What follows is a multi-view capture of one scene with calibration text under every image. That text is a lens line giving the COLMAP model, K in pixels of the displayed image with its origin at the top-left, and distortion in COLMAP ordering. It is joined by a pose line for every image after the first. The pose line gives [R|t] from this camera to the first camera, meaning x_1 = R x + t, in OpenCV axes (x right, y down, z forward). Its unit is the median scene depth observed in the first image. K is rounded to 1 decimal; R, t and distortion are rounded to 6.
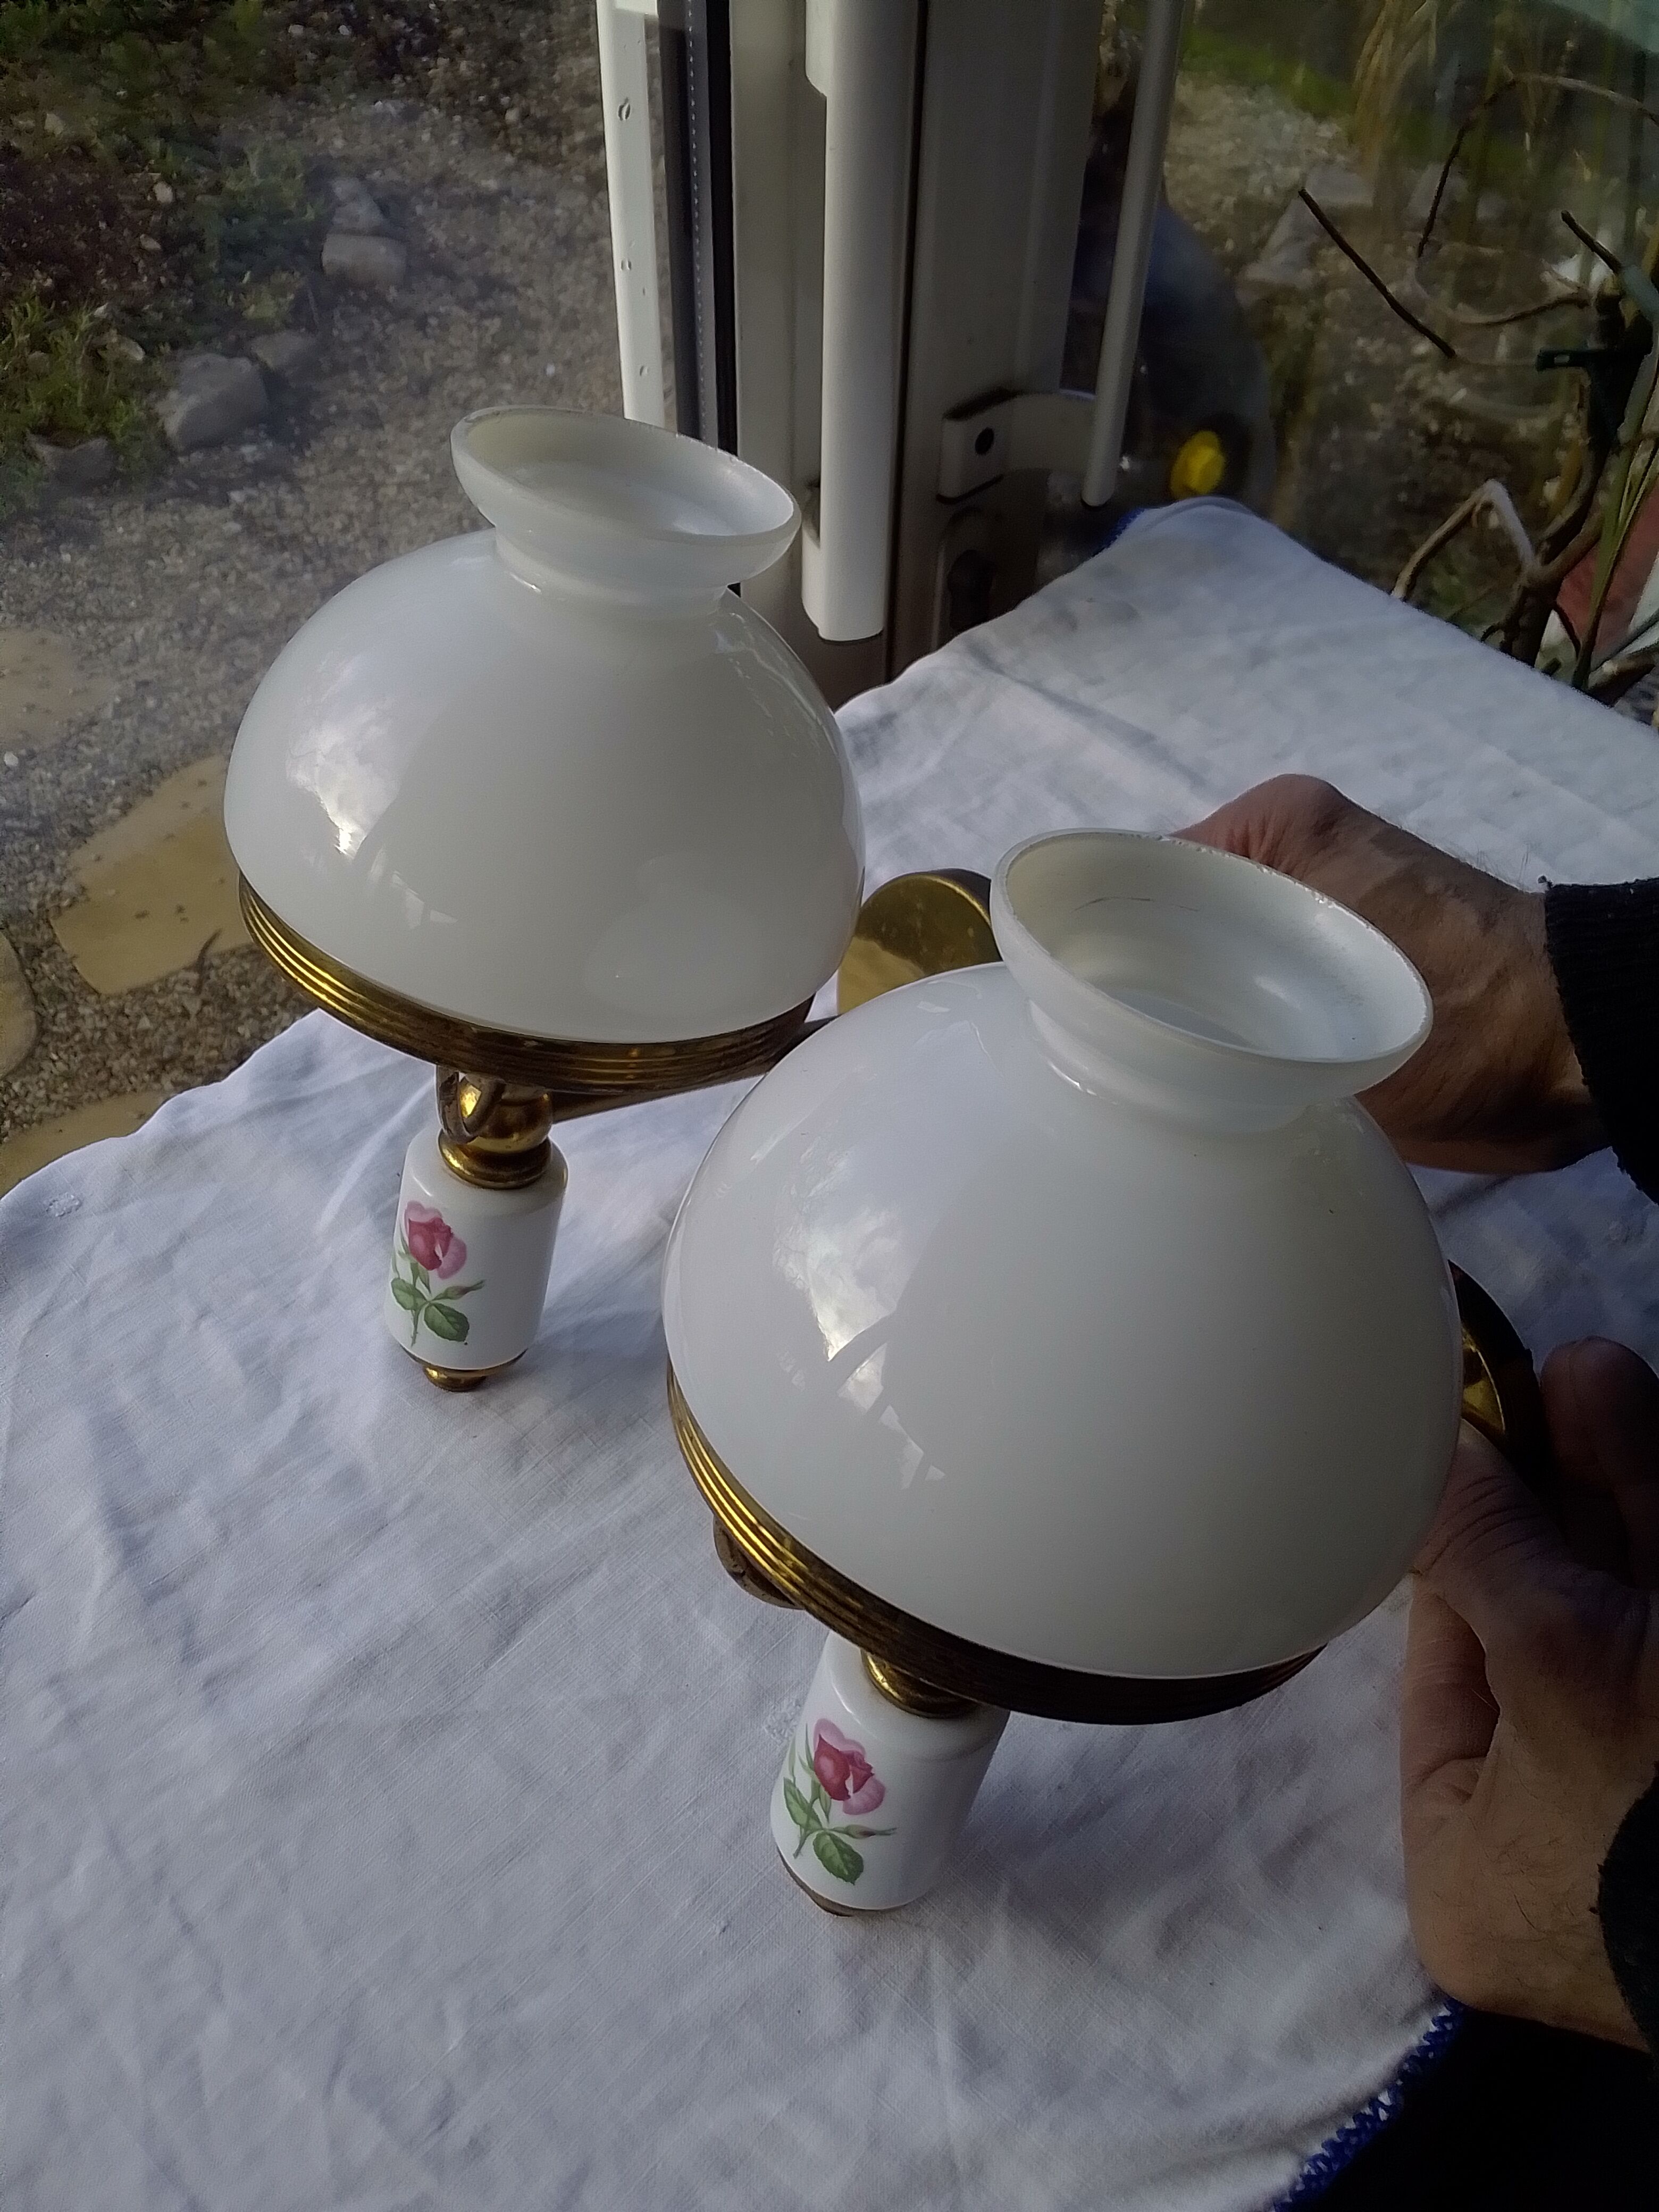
lens RADIAL K [[1902.0, 0, 829.5], [0, 1902.0, 1106.0], [0, 0, 1]] dist [0.064237, -0.151478]
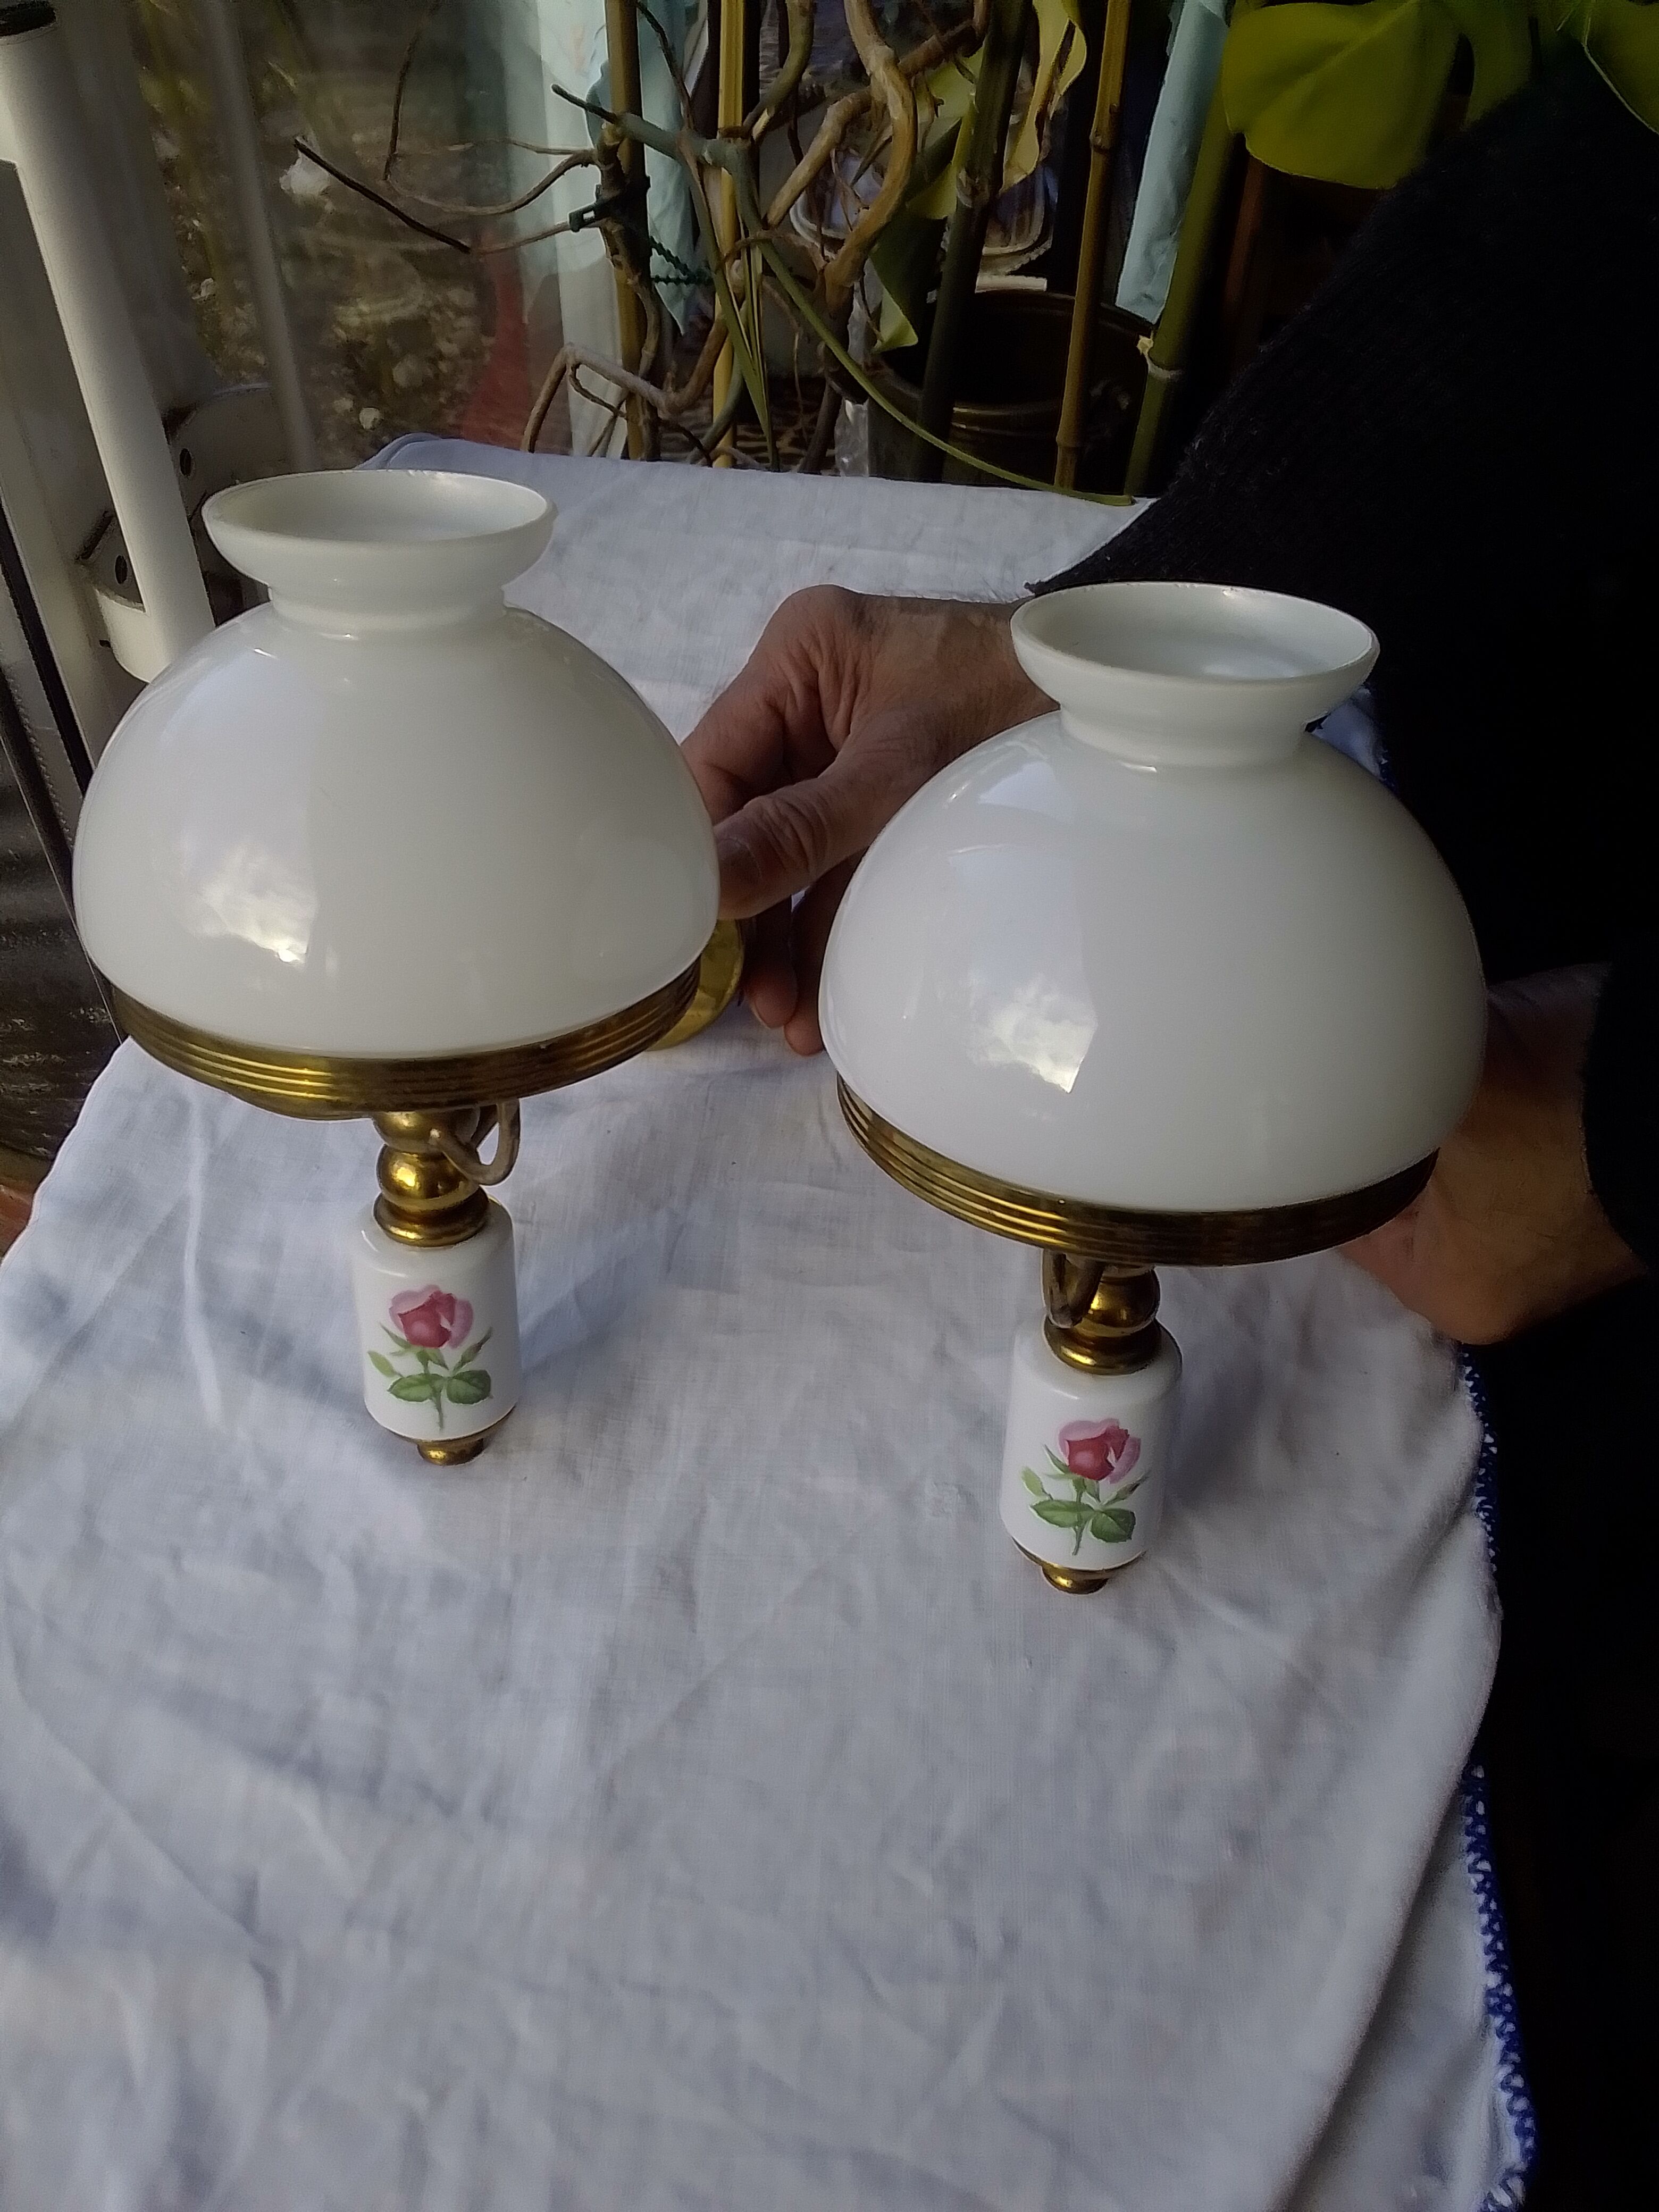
lens RADIAL K [[1857.9, 0, 838.8], [0, 1857.9, 1112.1], [0, 0, 1]] dist [0.059612, -0.119463]
pose [[0.758142, -0.494560, 0.425008, -0.408494], [0.481888, 0.864017, 0.145806, -0.062702], [-0.439324, 0.094264, 0.893369, 0.024796]]
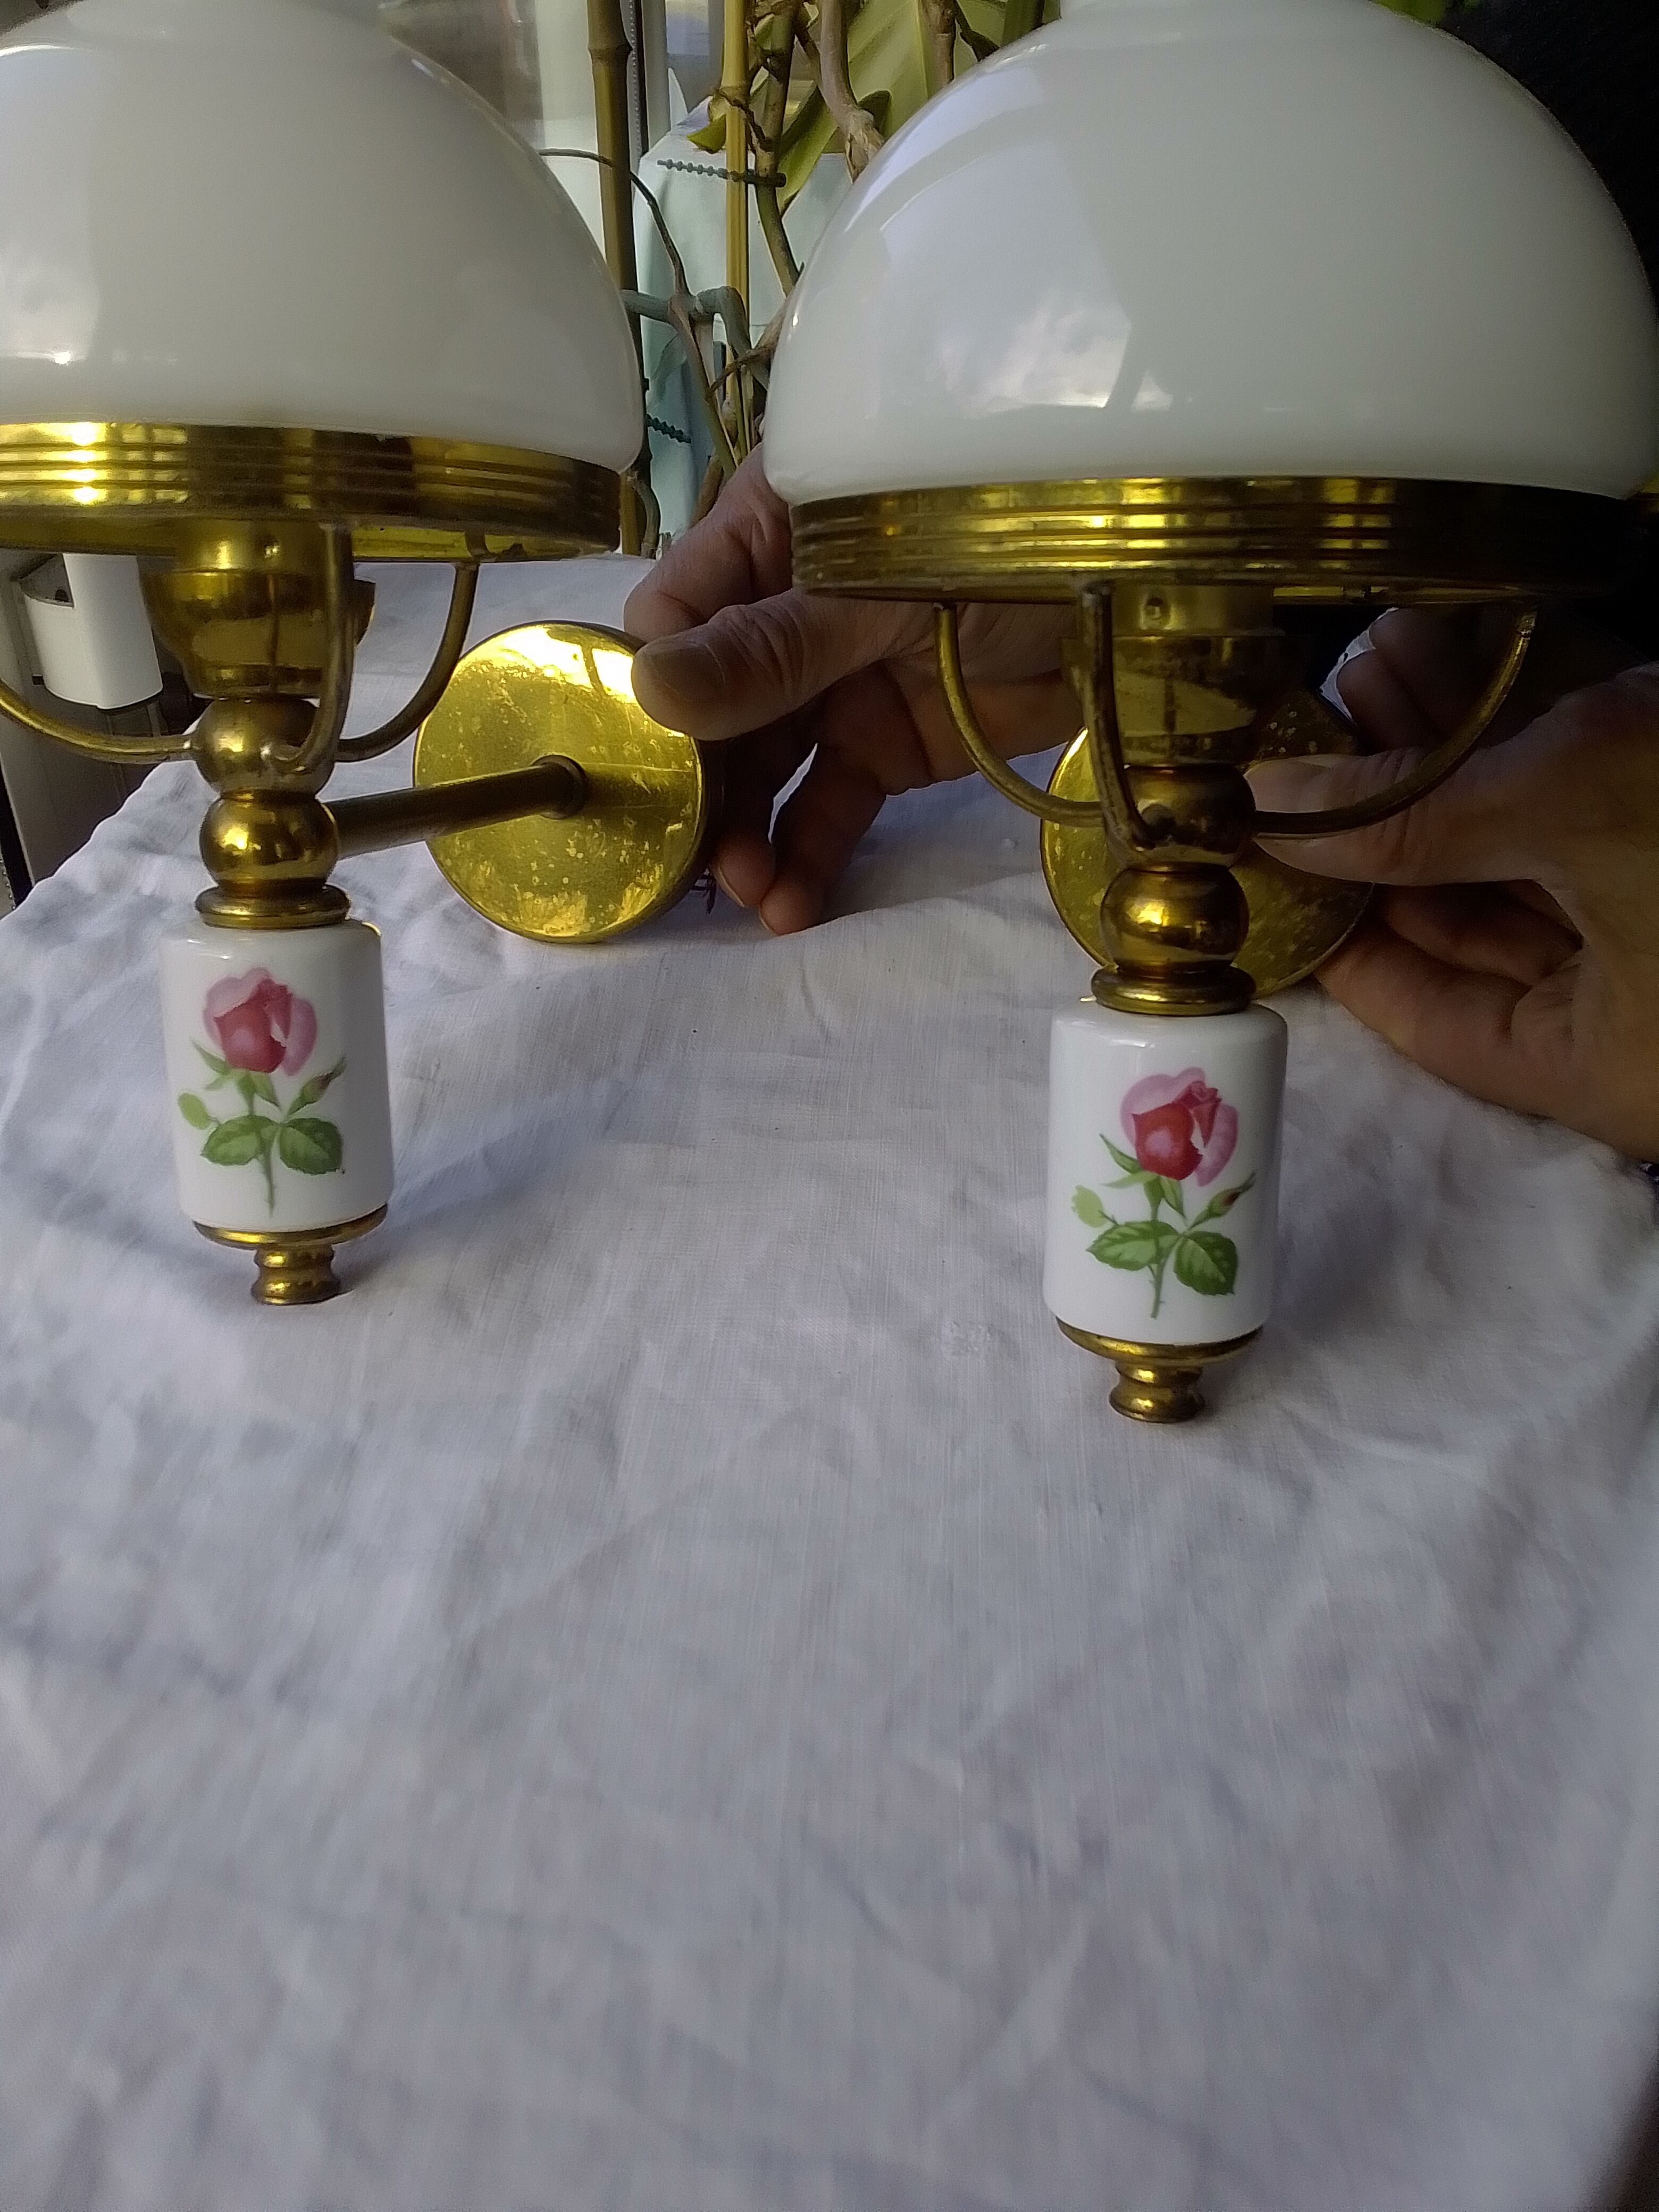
lens RADIAL K [[1840.7, 0, 829.5], [0, 1840.7, 1106.0], [0, 0, 1]] dist [0.057537, -0.137812]
pose [[0.761269, -0.371474, 0.531485, -0.432483], [0.504411, 0.854312, -0.125381, 0.297495], [-0.407479, 0.363535, 0.837737, 0.322727]]
